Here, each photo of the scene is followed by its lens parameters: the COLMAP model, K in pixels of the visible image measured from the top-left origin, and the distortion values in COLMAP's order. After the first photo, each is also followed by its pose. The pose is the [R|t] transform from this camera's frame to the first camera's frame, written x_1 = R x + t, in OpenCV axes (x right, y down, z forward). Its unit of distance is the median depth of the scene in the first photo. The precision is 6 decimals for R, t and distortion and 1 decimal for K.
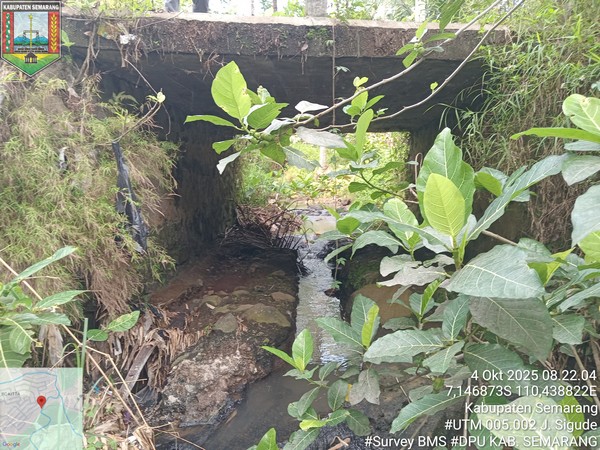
lens RADIAL K [[452.8, 0, 304.2], [0, 452.8, 222.0], [0, 0, 1]] dist [0.039893, -0.087642]
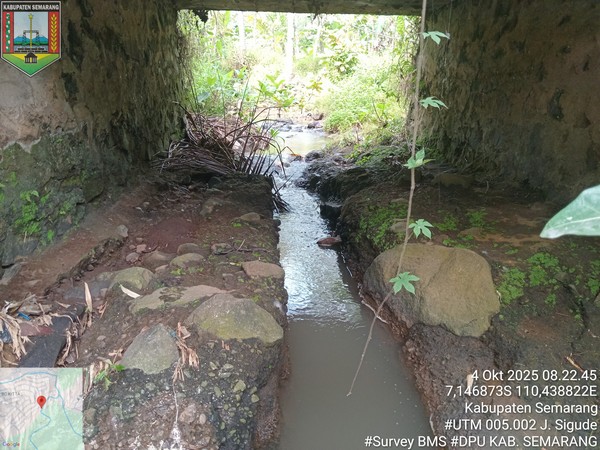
lens RADIAL K [[452.8, 0, 302.3], [0, 452.8, 223.4], [0, 0, 1]] dist [0.039893, -0.087642]
pose [[0.996091, 0.003297, 0.088273, -0.066967], [-0.019164, 0.983569, 0.179513, 0.010233], [-0.086231, -0.180503, 0.979787, 0.619454]]
